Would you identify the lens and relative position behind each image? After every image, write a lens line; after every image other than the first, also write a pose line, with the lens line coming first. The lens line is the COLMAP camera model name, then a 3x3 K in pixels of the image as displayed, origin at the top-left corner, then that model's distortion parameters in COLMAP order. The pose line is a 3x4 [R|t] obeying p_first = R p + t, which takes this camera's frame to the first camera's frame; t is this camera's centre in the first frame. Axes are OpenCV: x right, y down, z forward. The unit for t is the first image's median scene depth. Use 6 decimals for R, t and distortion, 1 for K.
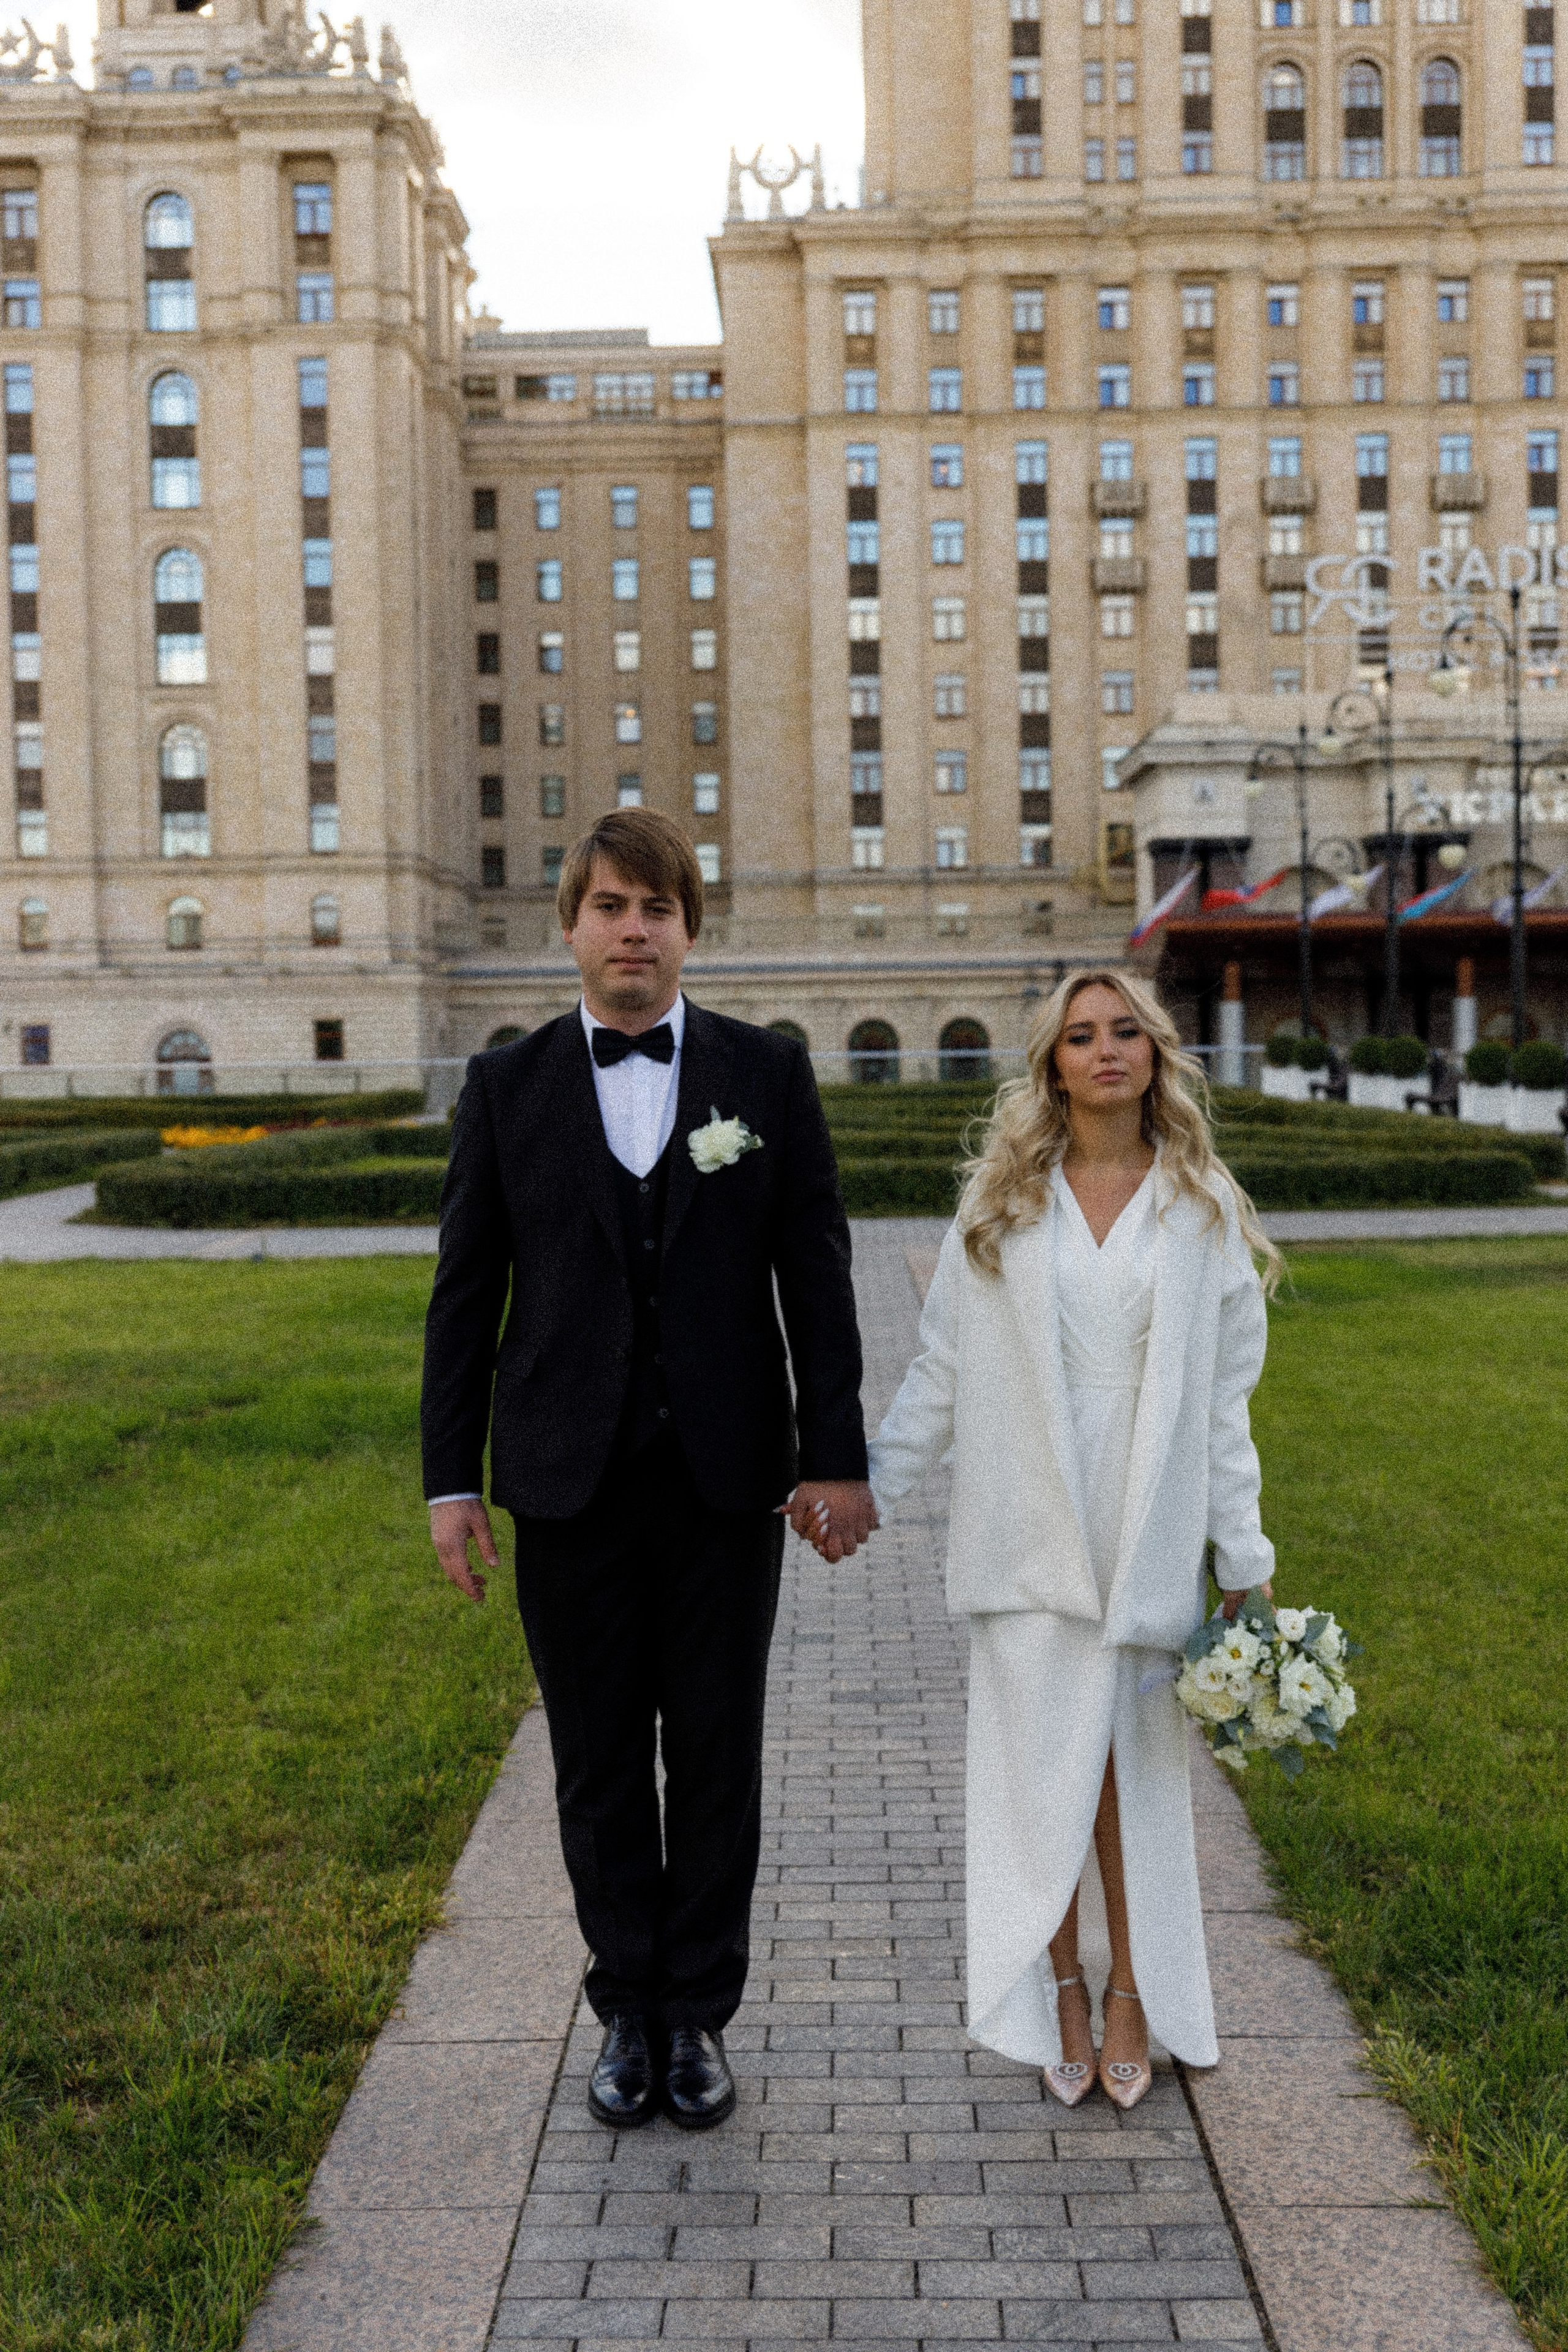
lens RADIAL K [[2598.2, 0, 776.2], [0, 2598.2, 1186.7], [0, 0, 1]] dist [0.030639, 0.000000]
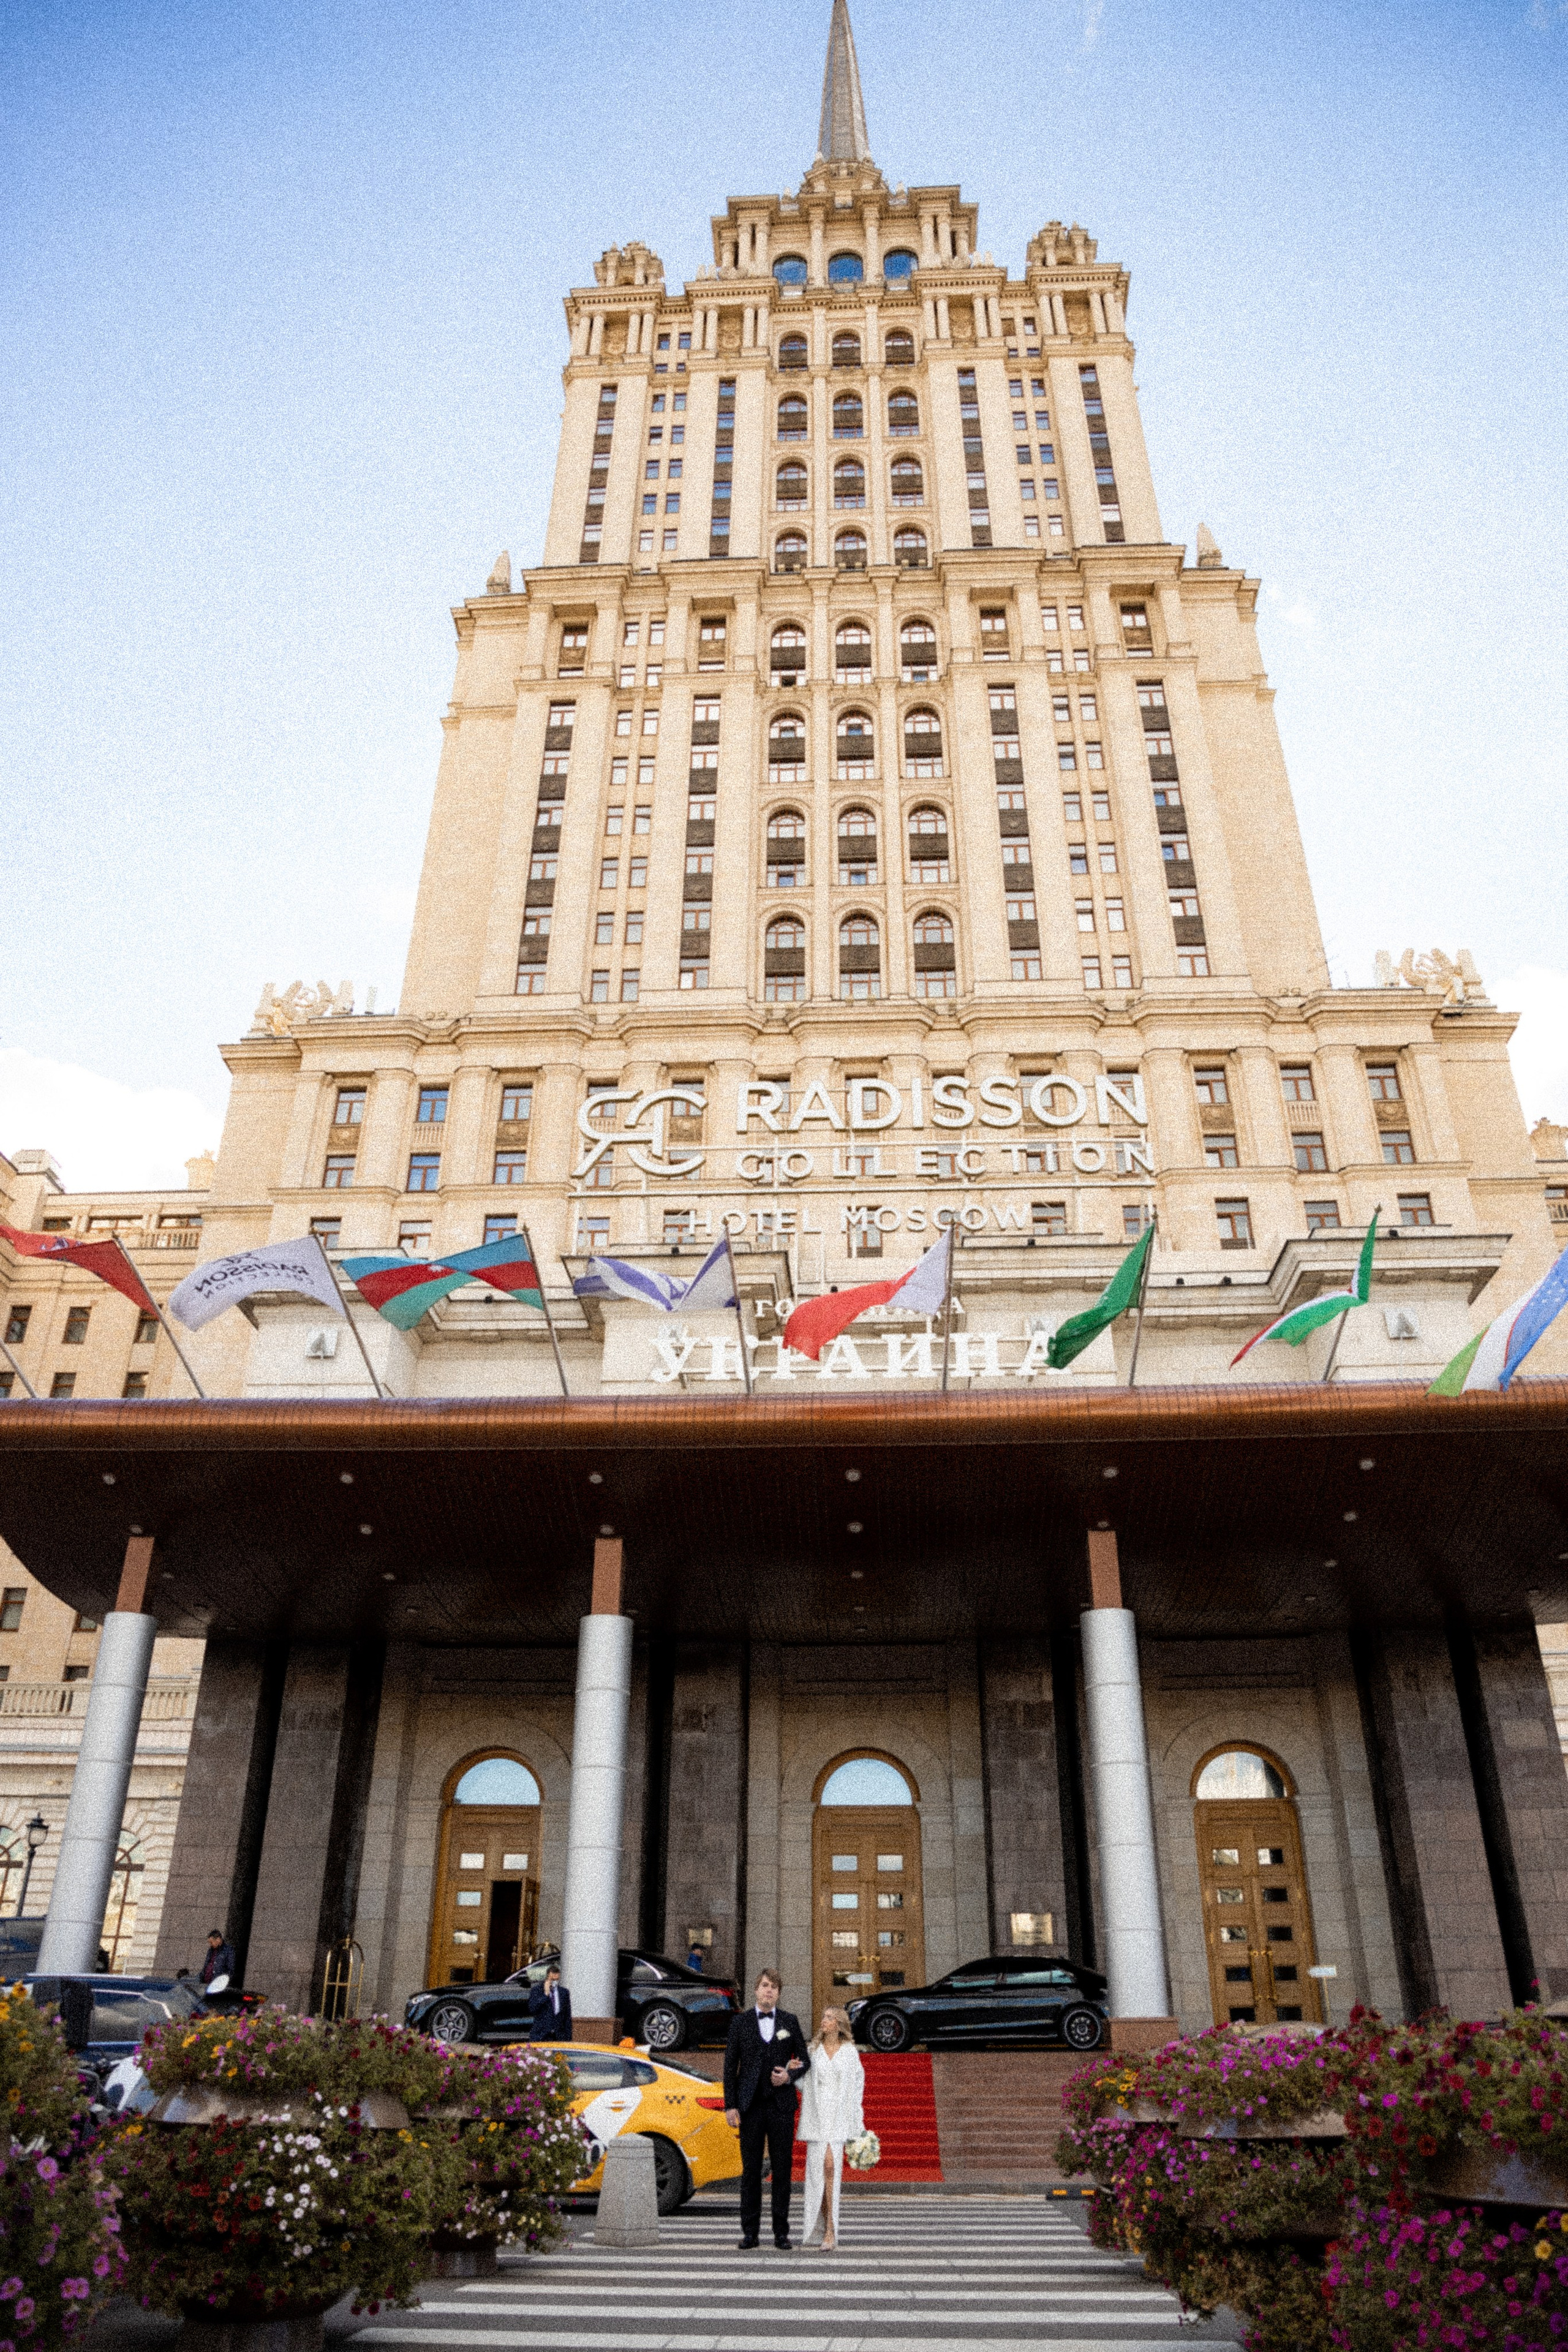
lens RADIAL K [[1532.2, 0, 804.1], [0, 1532.2, 1217.2], [0, 0, 1]] dist [-0.122549, 0.068358]
pose [[0.998945, 0.006300, -0.045498, 0.364208], [-0.030046, 0.838861, -0.543516, 0.012236], [0.034742, 0.544309, 0.838165, 0.865666]]
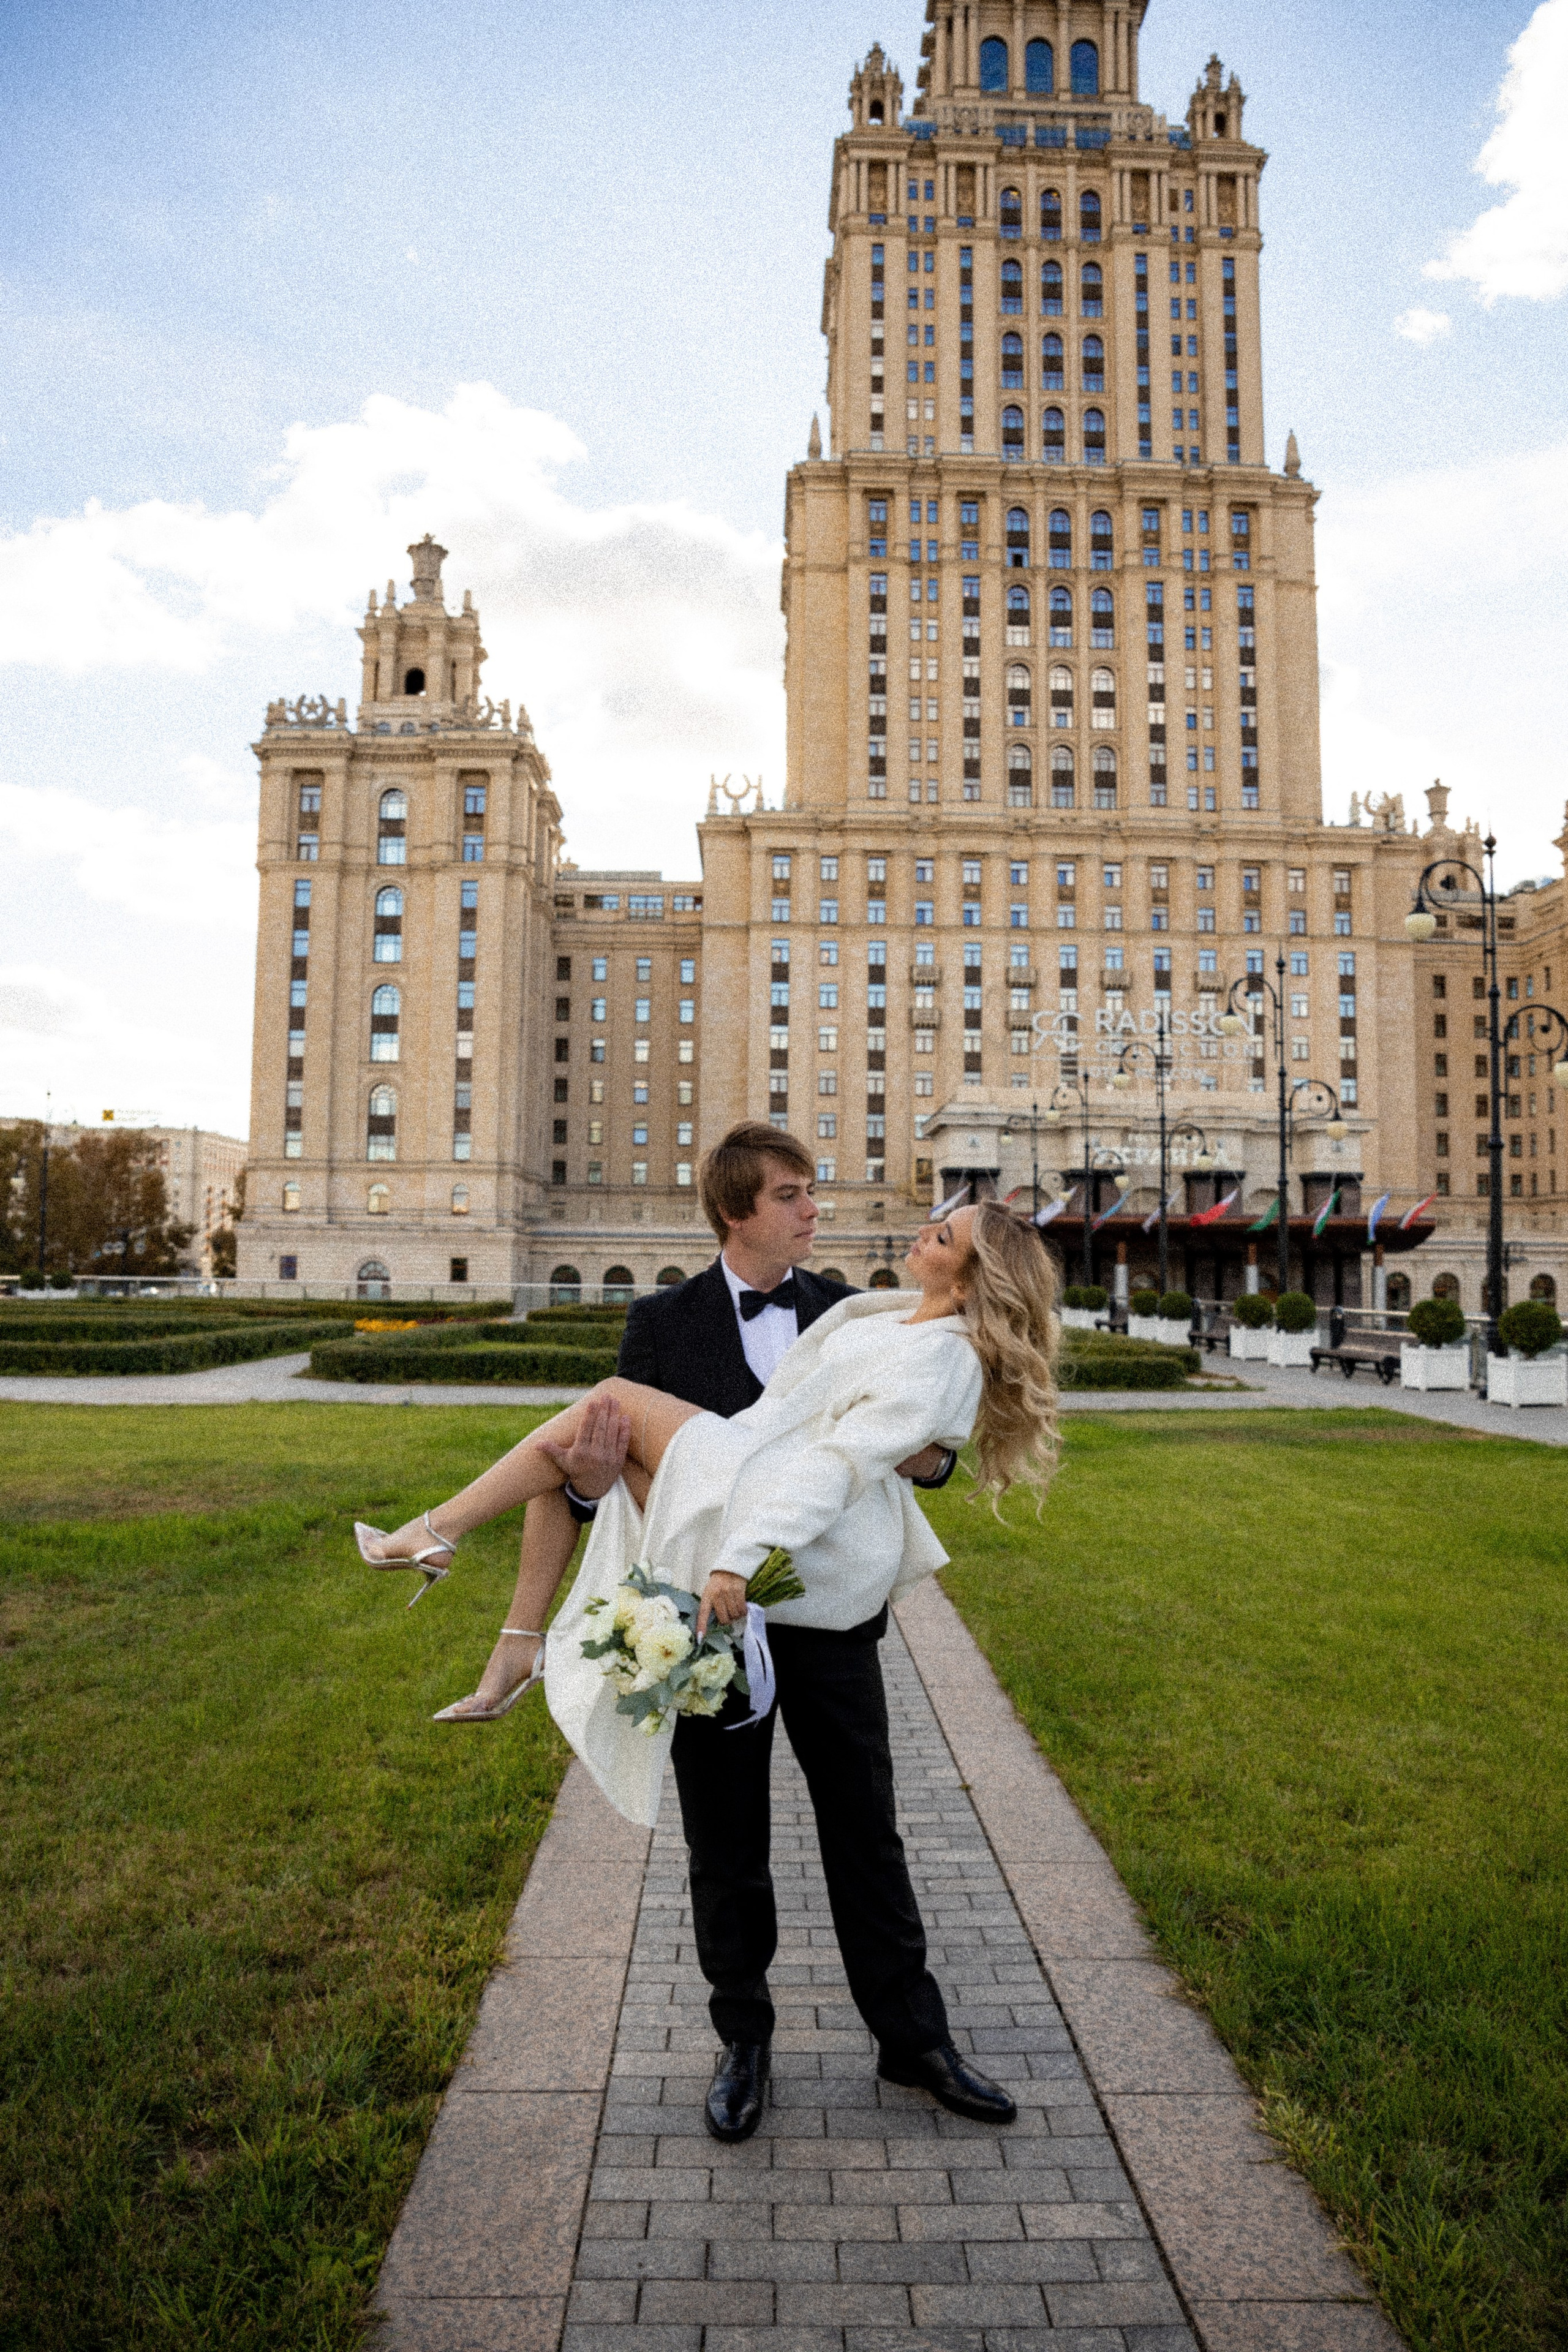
lens RADIAL K [[1532.2, 0, 775.4], [0, 1532.2, 1186.9], [0, 0, 1]] dist [-0.122549, 0.068358]
pose [[0.998965, 0.030500, 0.033755, -0.000655], [-0.026380, 0.992852, -0.116404, -0.000258], [-0.037064, 0.115393, 0.992628, 0.004613]]
